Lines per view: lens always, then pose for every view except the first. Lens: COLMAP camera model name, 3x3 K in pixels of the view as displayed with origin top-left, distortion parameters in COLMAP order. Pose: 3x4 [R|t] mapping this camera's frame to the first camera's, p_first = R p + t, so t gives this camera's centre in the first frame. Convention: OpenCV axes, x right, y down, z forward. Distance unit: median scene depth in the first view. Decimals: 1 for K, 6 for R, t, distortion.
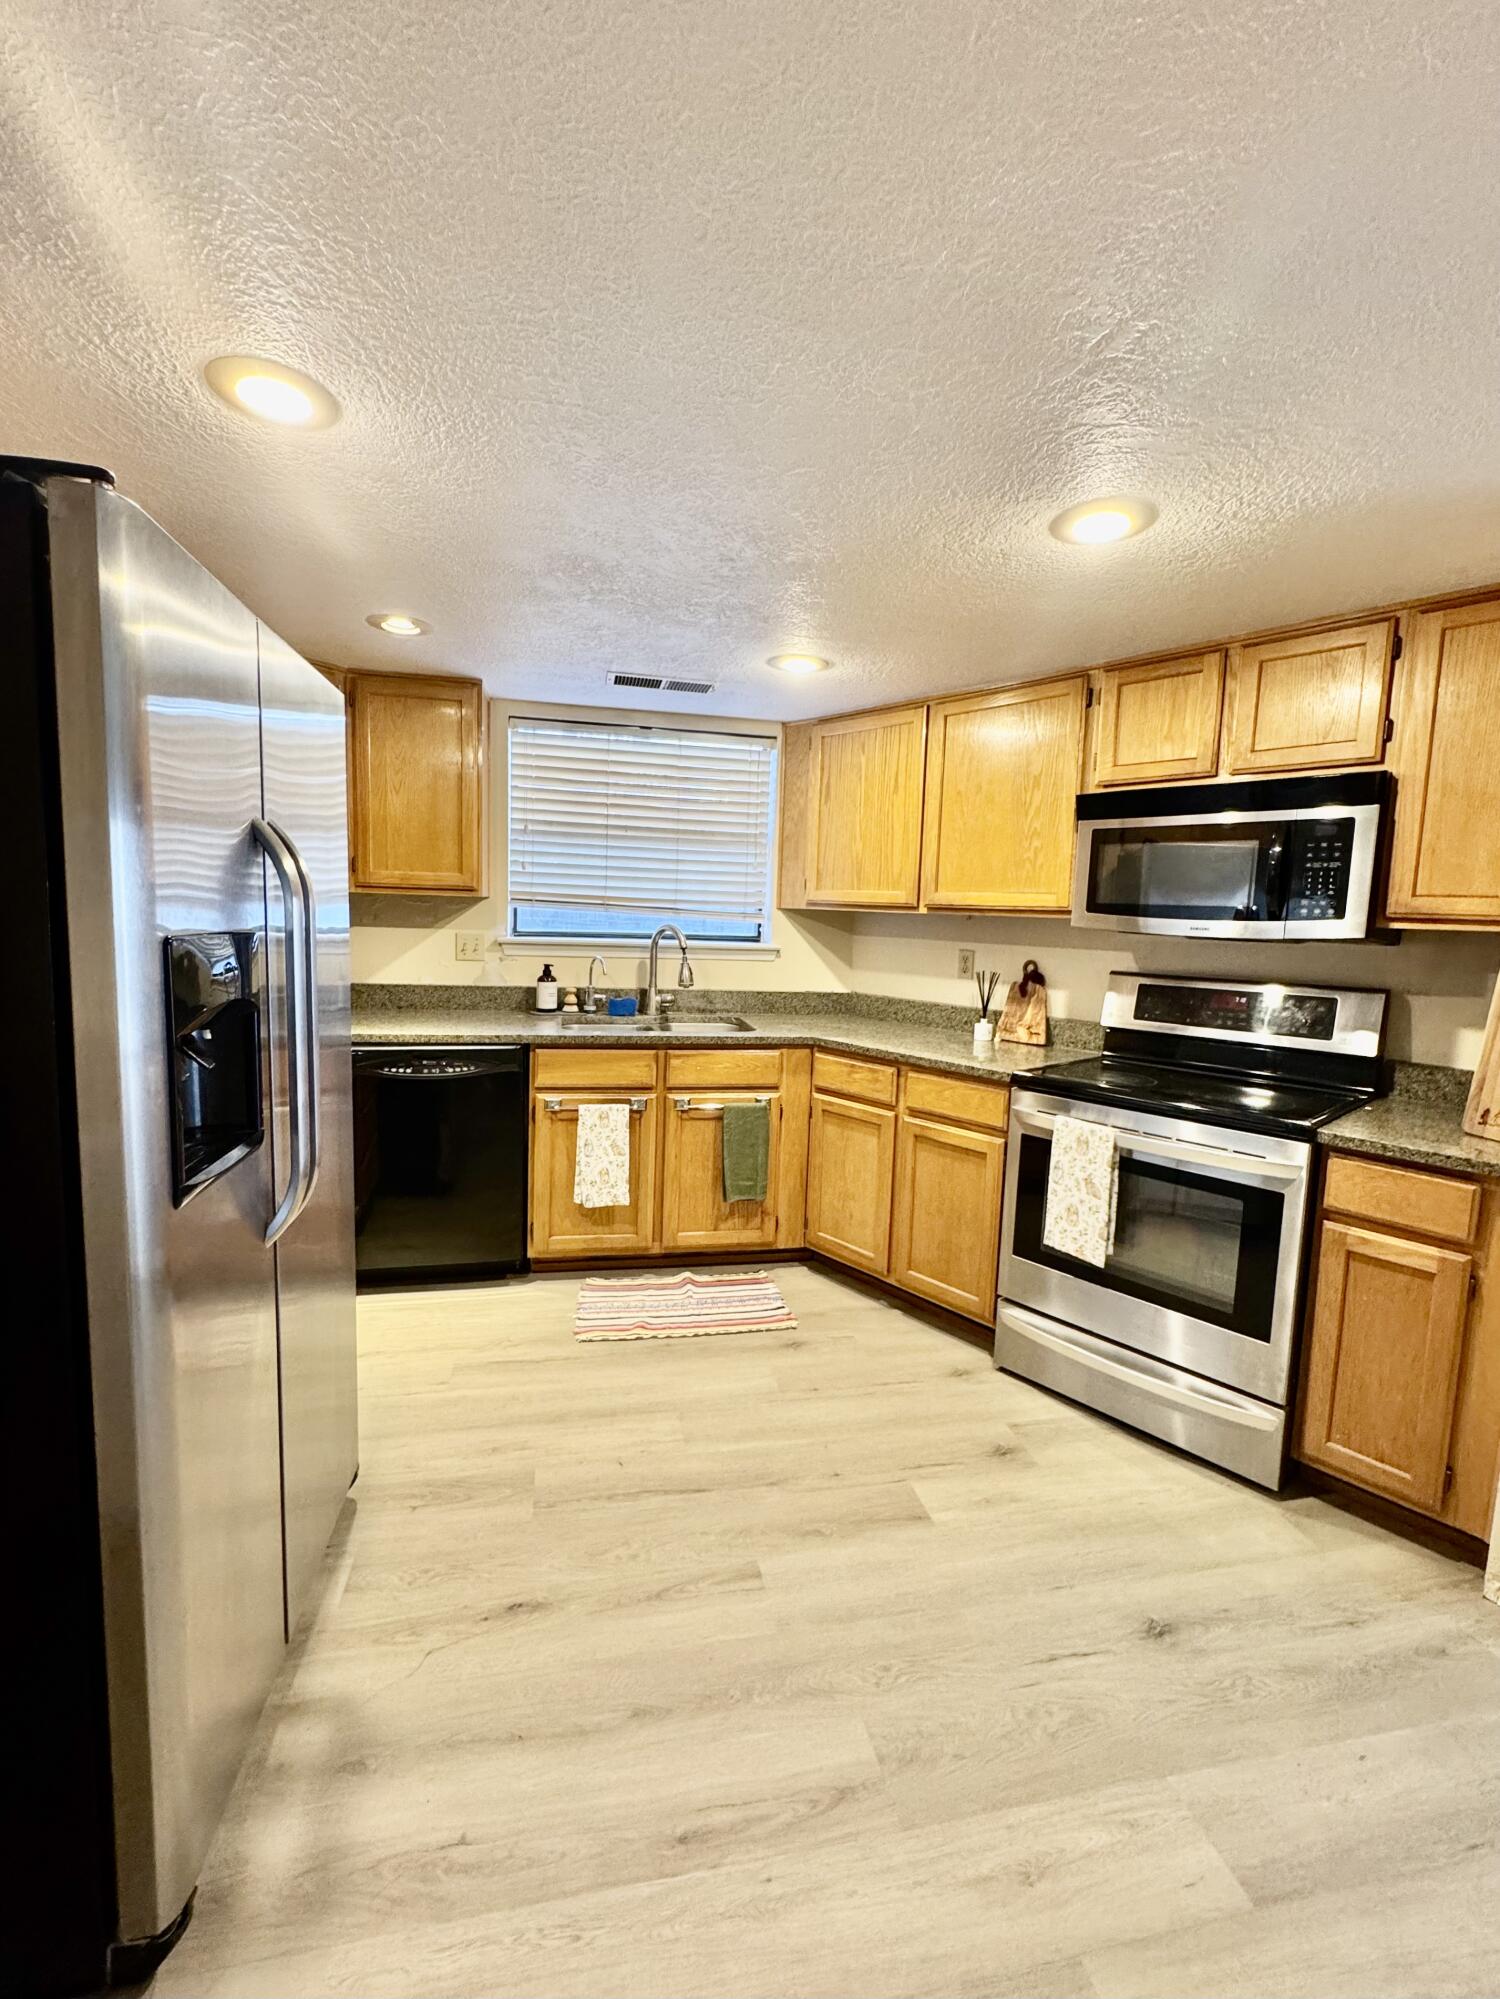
lens RADIAL K [[843.2, 0, 751.4], [0, 843.2, 999.1], [0, 0, 1]] dist [-0.001907, -0.000004]
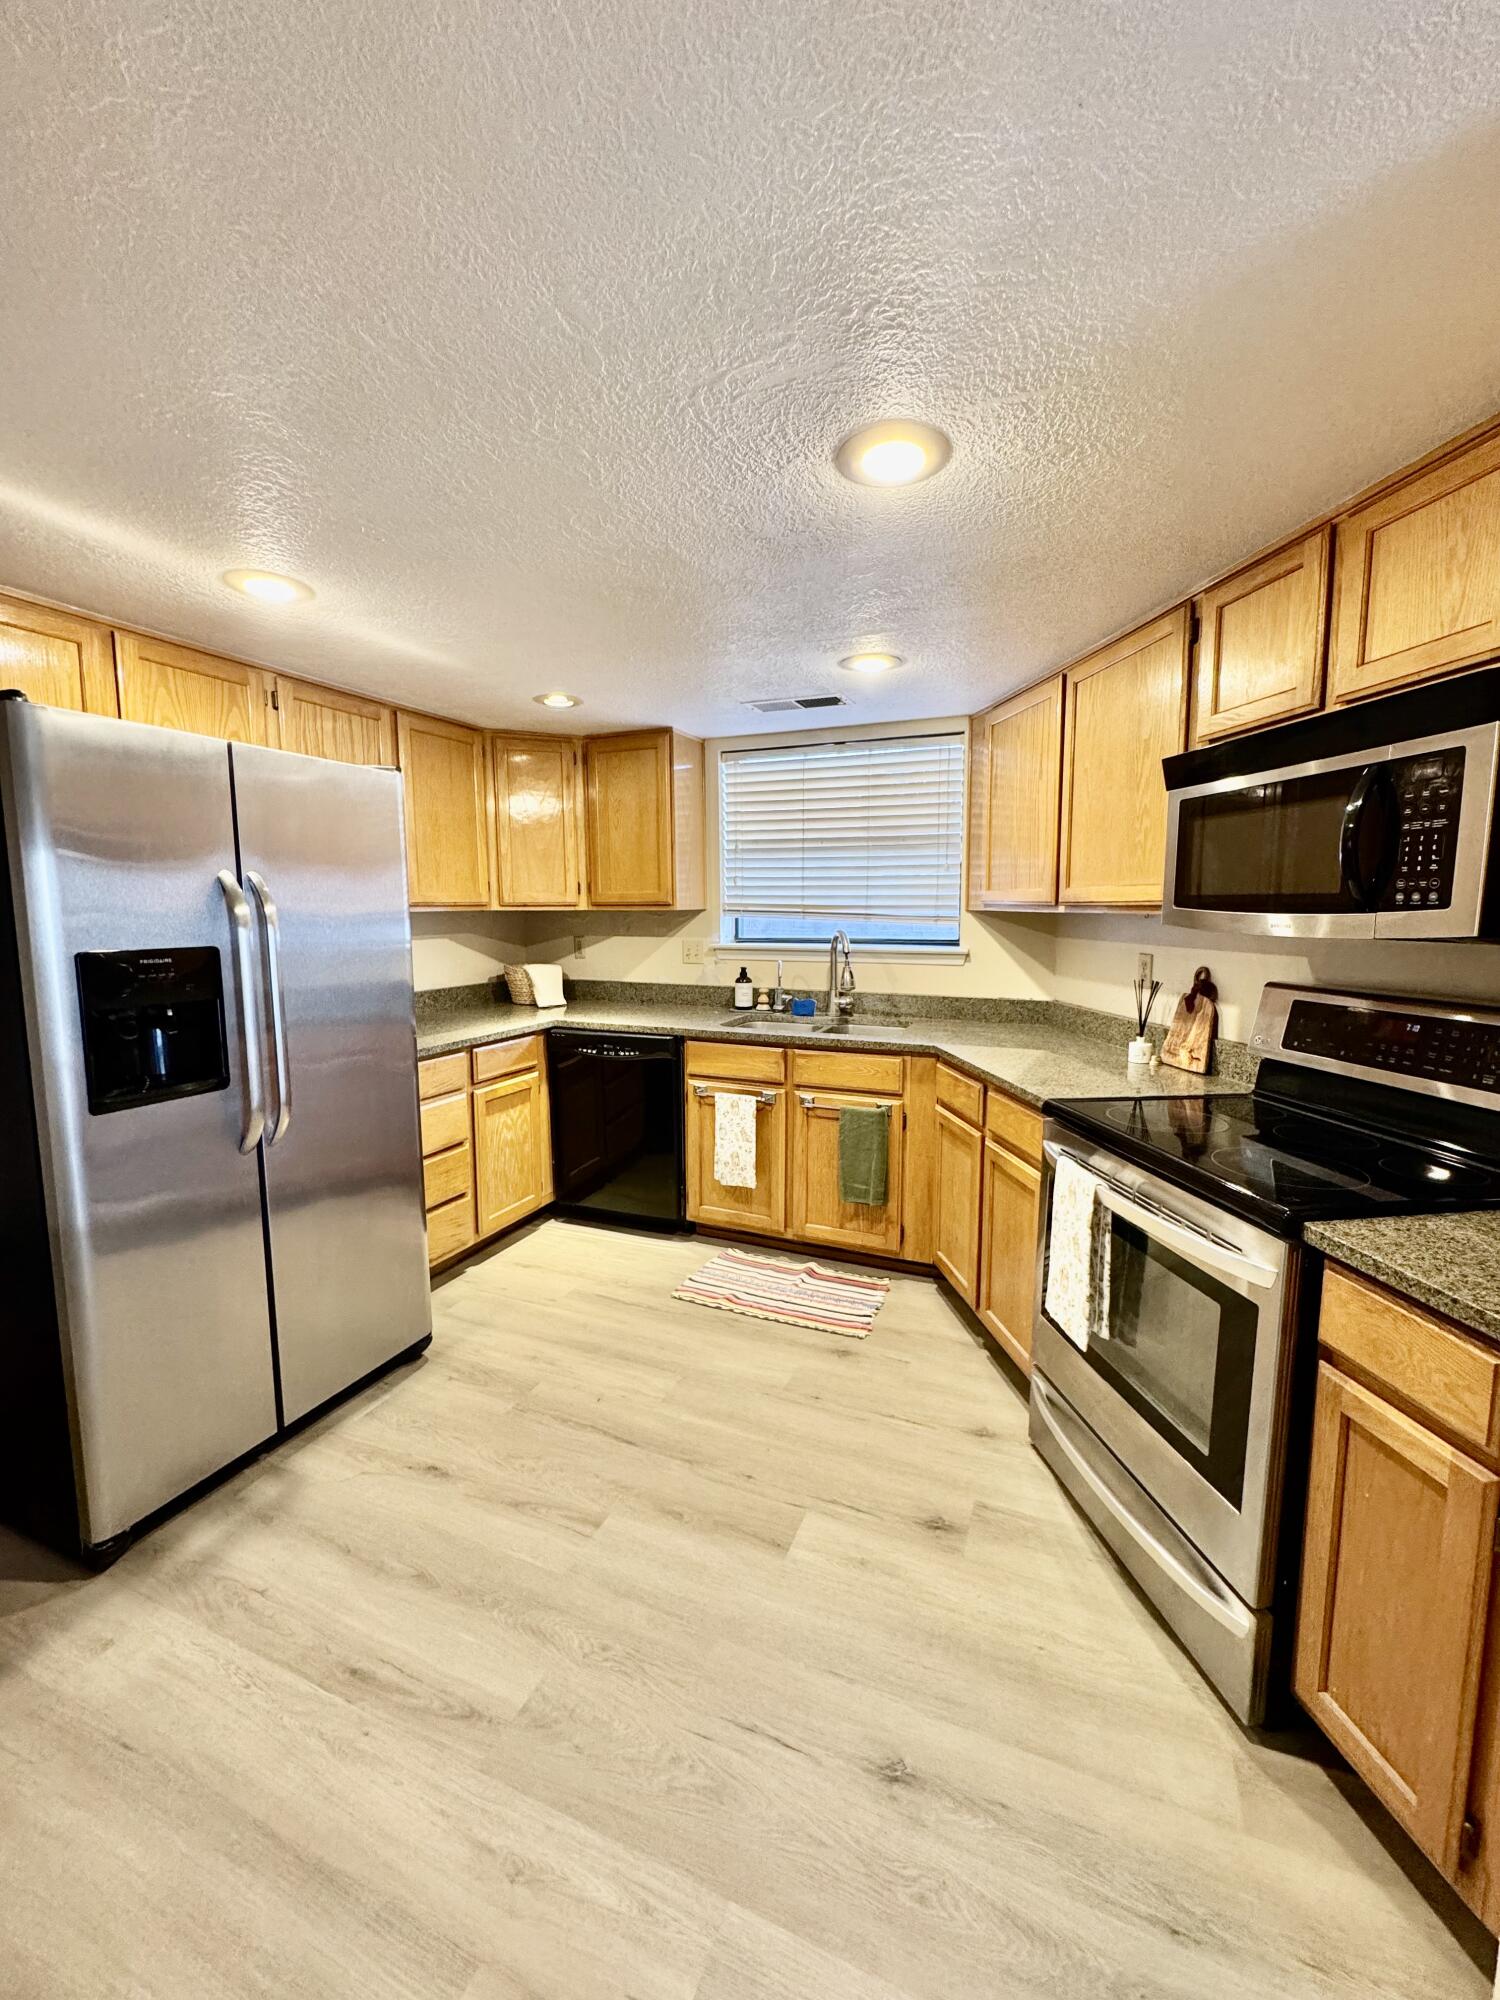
lens RADIAL K [[796.4, 0, 752.0], [0, 796.4, 1000.2], [0, 0, 1]] dist [-0.005411, 0.000915]
pose [[0.826490, 0.030380, -0.562131, 0.433373], [-0.028699, 0.999518, 0.011823, -0.012035], [0.562219, 0.006361, 0.826964, 0.147200]]
